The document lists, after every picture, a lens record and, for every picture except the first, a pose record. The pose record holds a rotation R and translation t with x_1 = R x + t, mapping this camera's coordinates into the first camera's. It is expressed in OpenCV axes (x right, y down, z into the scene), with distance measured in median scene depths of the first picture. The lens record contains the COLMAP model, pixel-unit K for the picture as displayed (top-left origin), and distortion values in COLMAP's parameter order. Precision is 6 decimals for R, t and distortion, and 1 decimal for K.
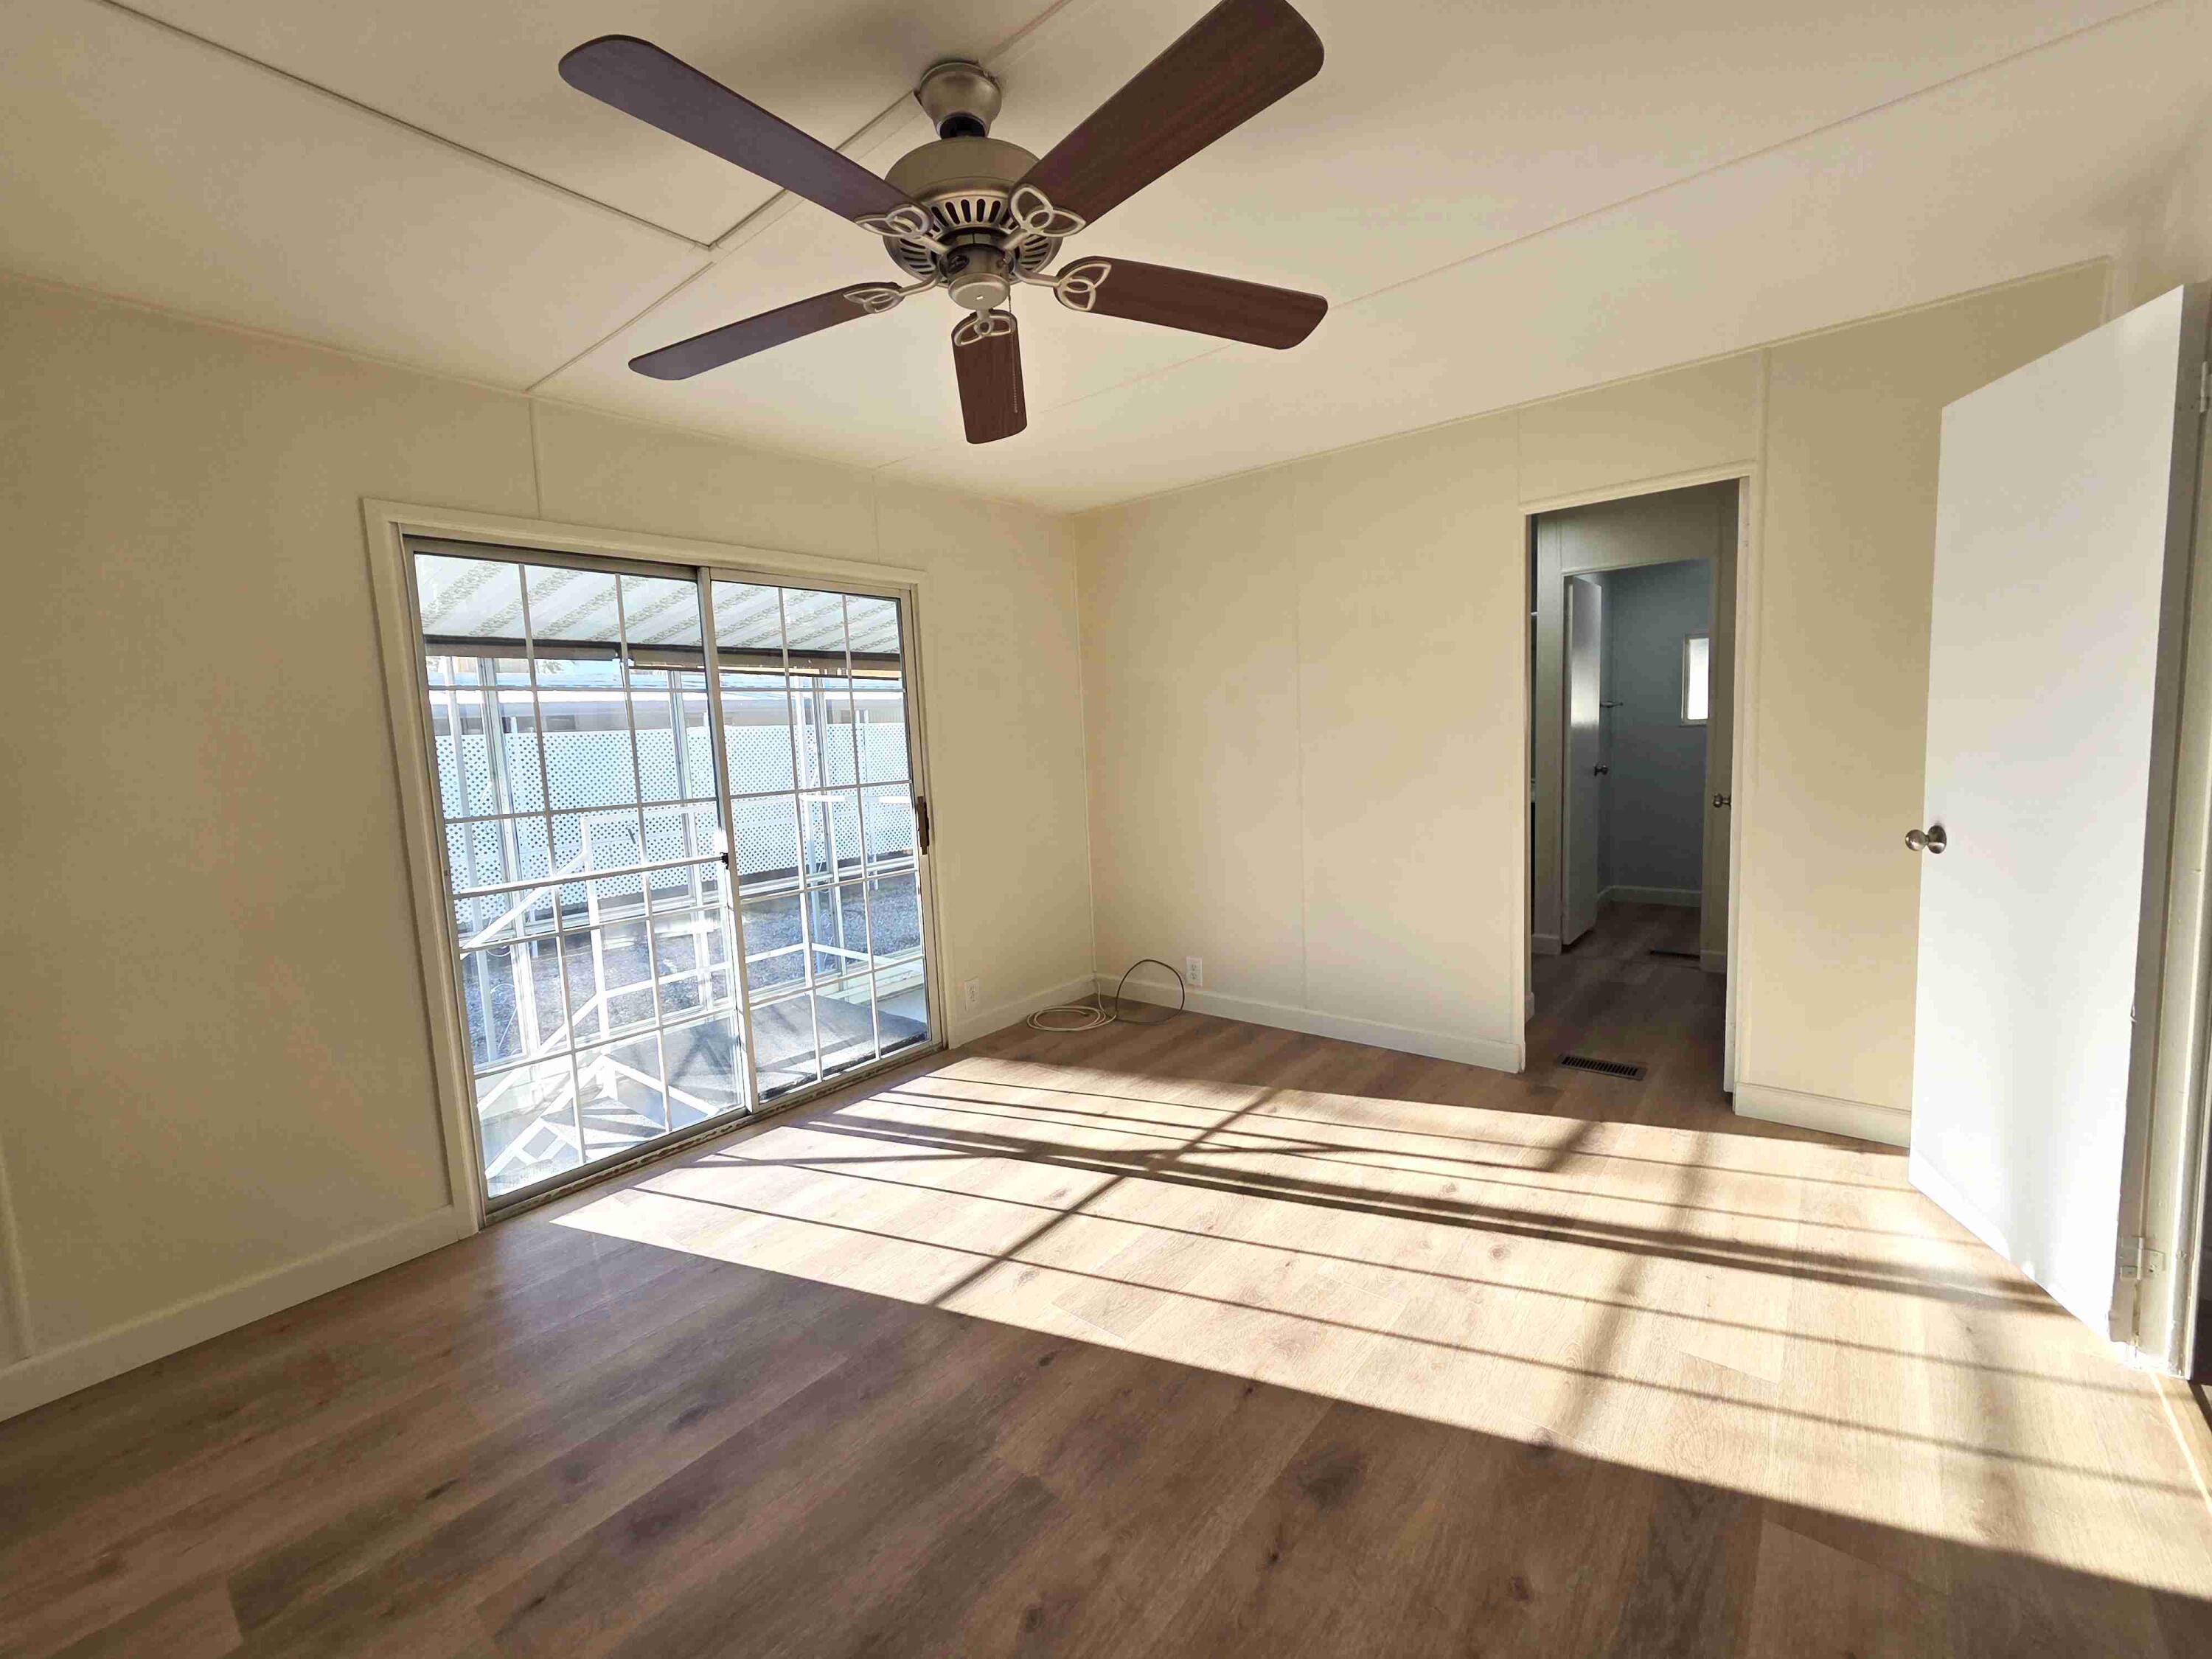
lens RADIAL K [[897.2, 0, 1110.4], [0, 897.2, 828.9], [0, 0, 1]] dist [0.012271, -0.000067]
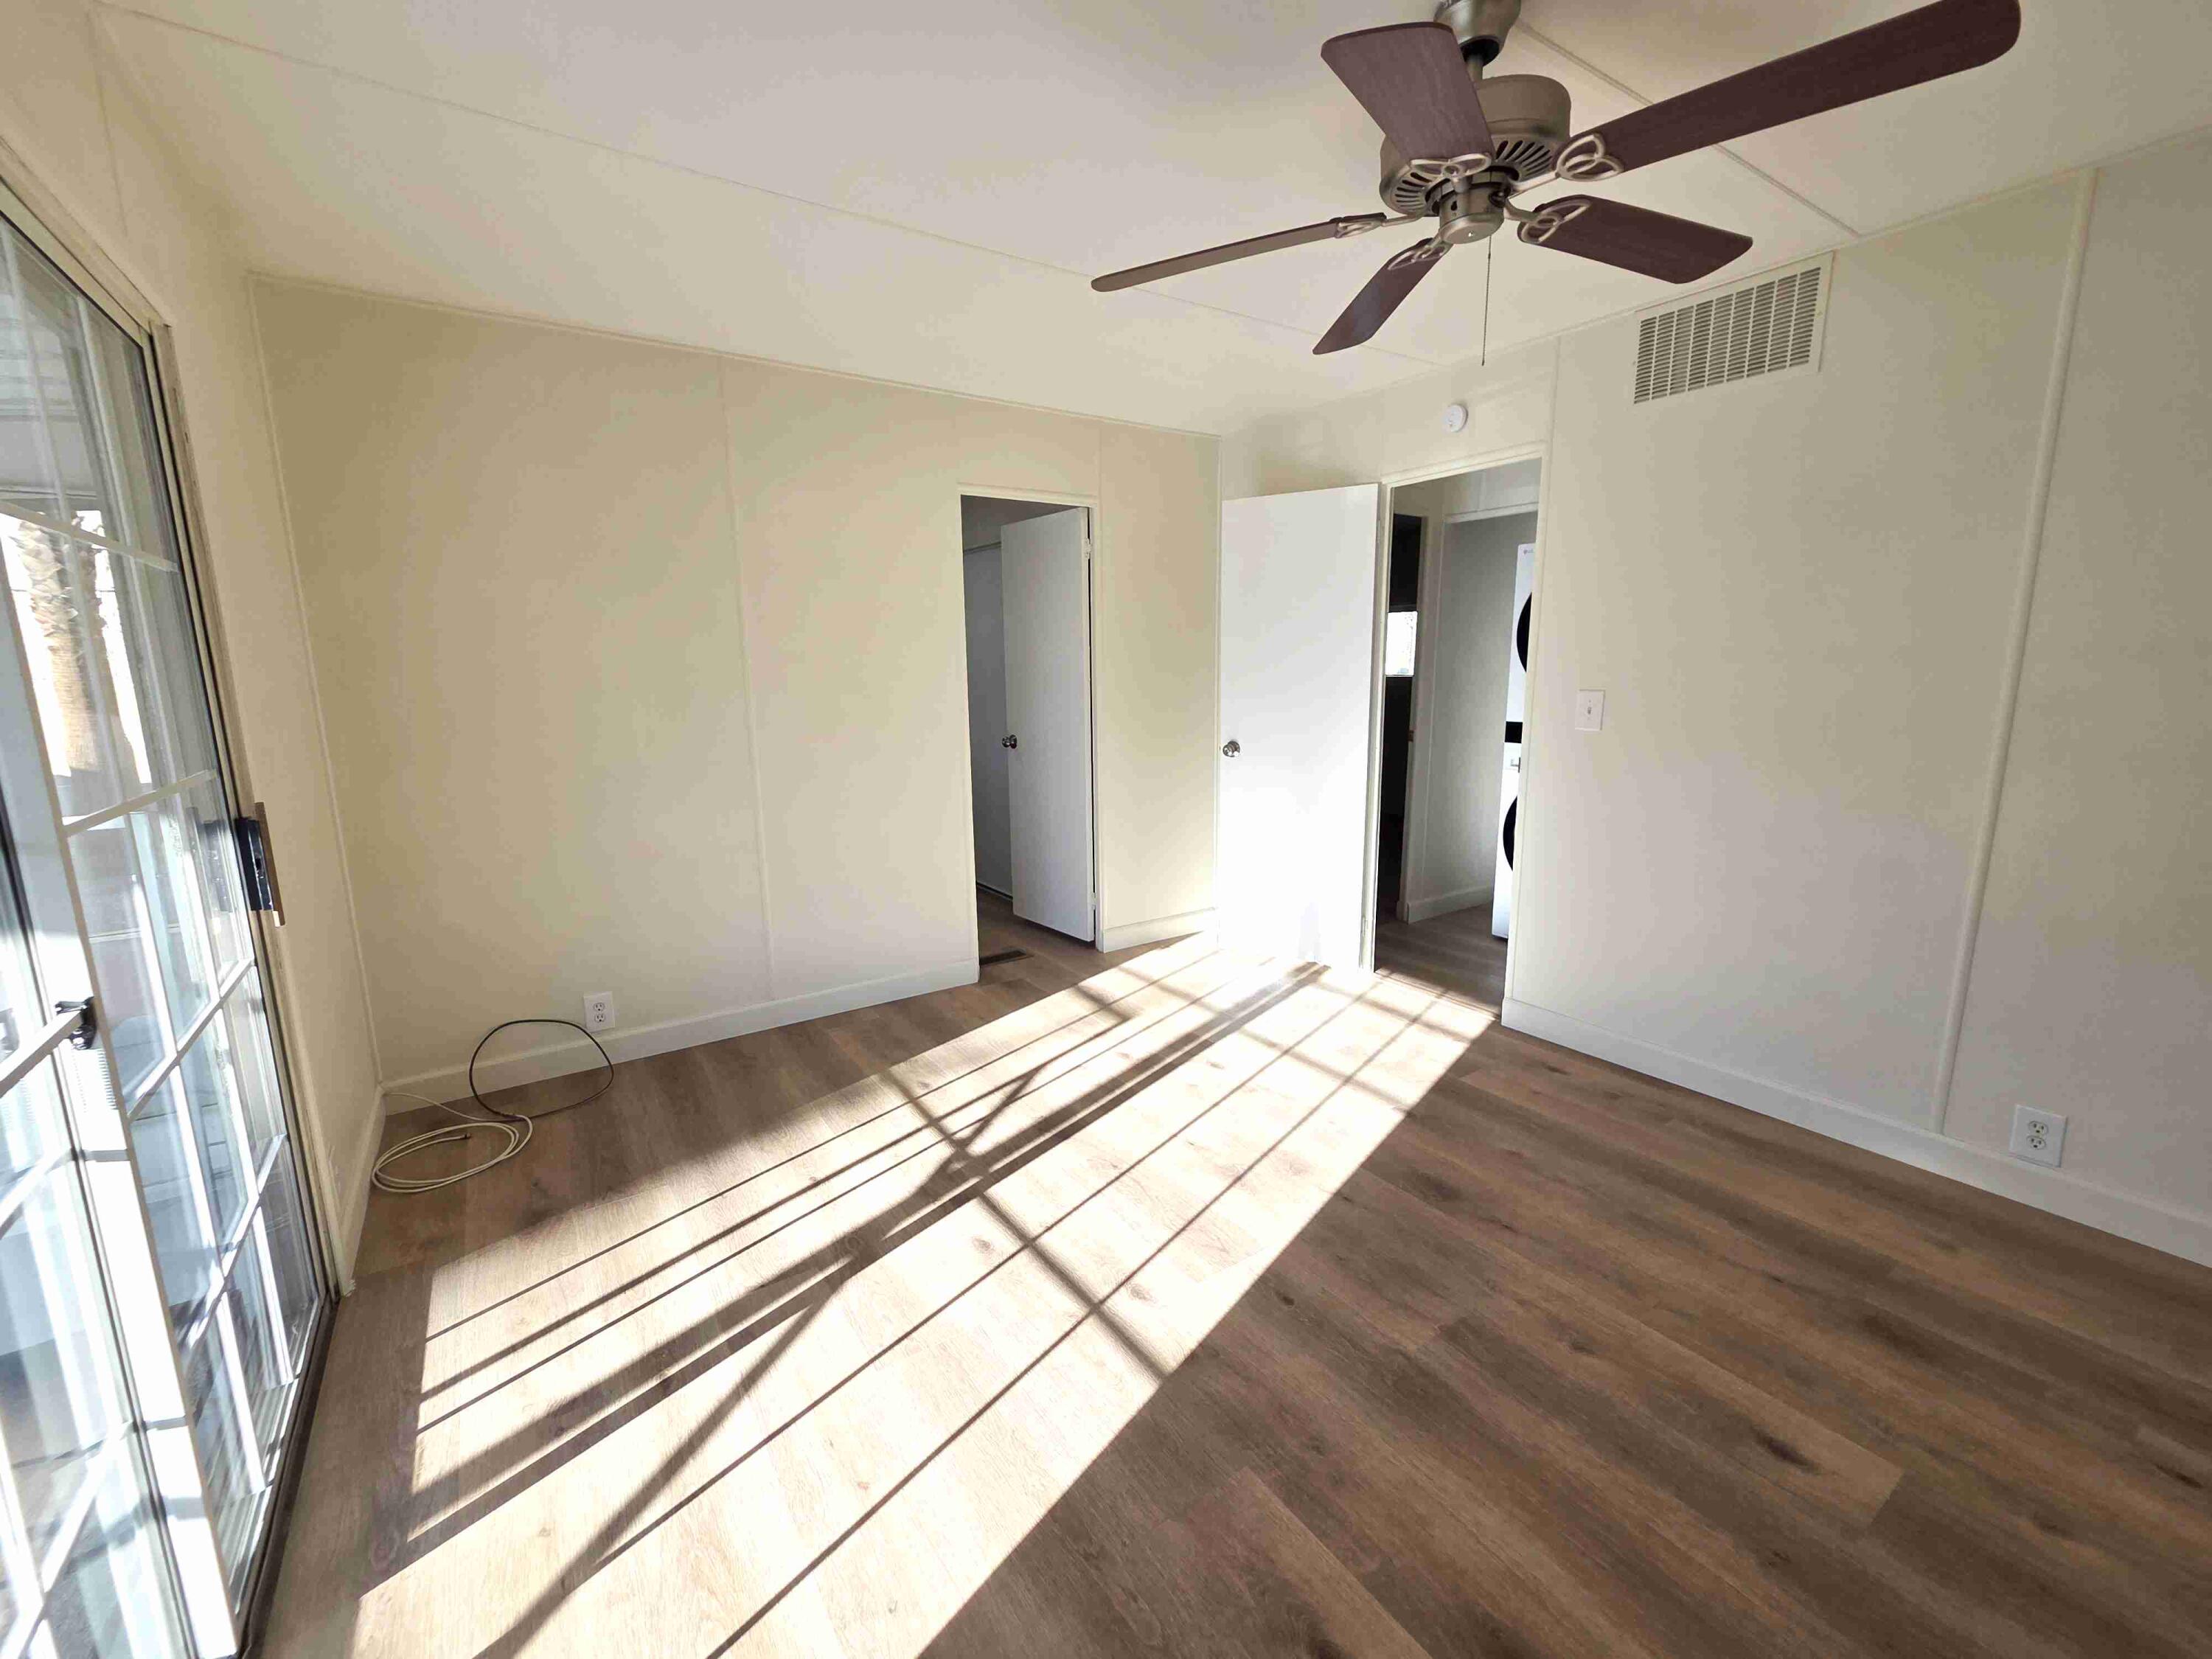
lens RADIAL K [[897.2, 0, 1106.4], [0, 897.2, 827.8], [0, 0, 1]] dist [0.012271, -0.000067]
pose [[0.289363, -0.125421, 0.948967, -0.682972], [0.098615, 0.990010, 0.100776, -0.028847], [-0.952126, 0.064422, 0.298840, 0.586037]]
